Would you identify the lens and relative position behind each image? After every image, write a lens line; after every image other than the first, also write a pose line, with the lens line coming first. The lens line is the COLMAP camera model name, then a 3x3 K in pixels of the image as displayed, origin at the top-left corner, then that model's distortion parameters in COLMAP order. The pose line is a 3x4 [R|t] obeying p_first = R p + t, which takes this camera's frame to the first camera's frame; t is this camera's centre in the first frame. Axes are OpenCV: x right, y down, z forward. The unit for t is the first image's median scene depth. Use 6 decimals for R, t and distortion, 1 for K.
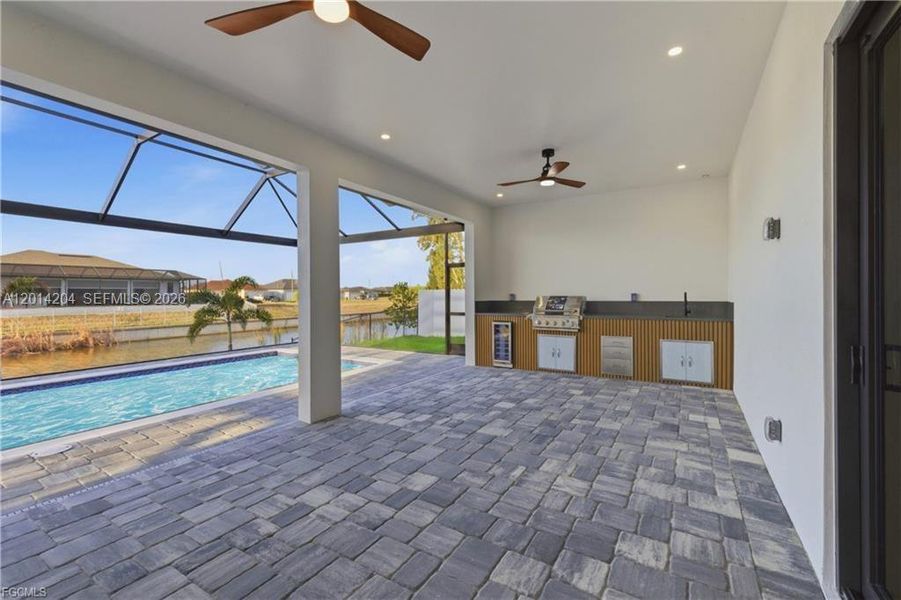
lens RADIAL K [[390.2, 0, 448.2], [0, 390.2, 294.1], [0, 0, 1]] dist [0.002950, 0.001048]
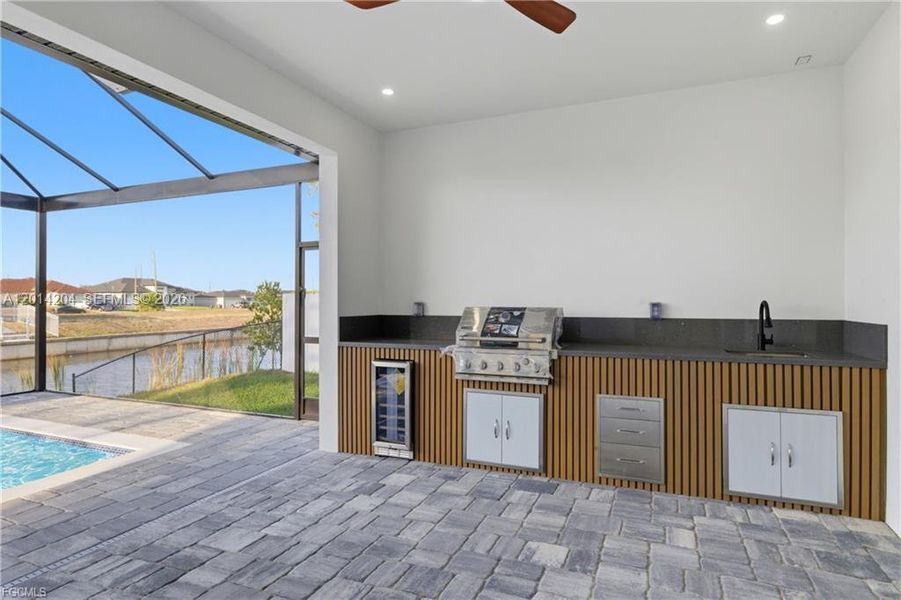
lens RADIAL K [[506.8, 0, 449.8], [0, 506.8, 296.3], [0, 0, 1]] dist [-0.003326, -0.000200]
pose [[0.987704, 0.006505, 0.156203, 0.089988], [-0.005049, 0.999940, -0.009716, -0.001520], [-0.156257, 0.008808, 0.987677, 0.310347]]
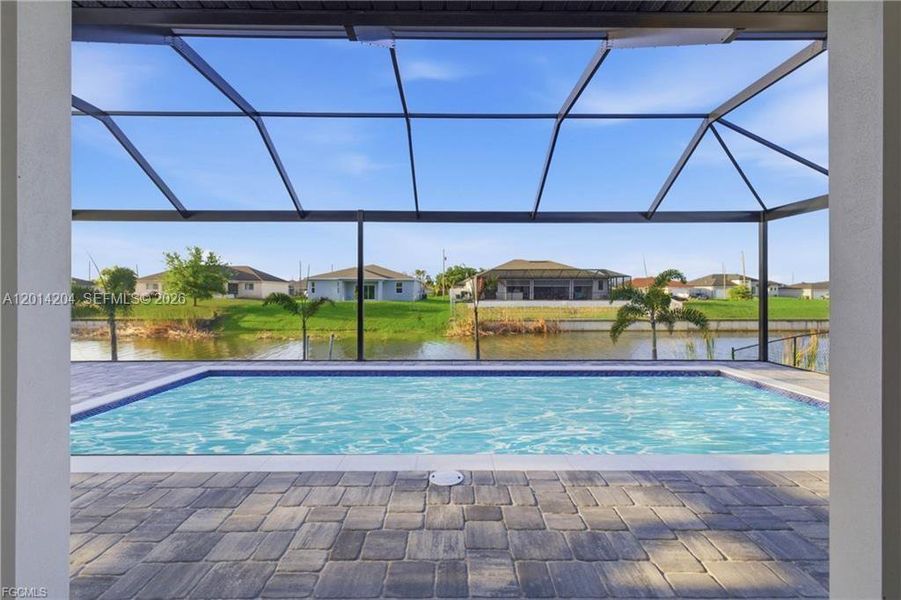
lens RADIAL K [[390.2, 0, 452.0], [0, 390.2, 291.4], [0, 0, 1]] dist [0.002950, 0.001048]
pose [[0.552498, 0.004222, -0.833504, -0.129322], [-0.003753, 0.999990, 0.002578, 0.002664], [0.833506, 0.001704, 0.552508, 0.224091]]
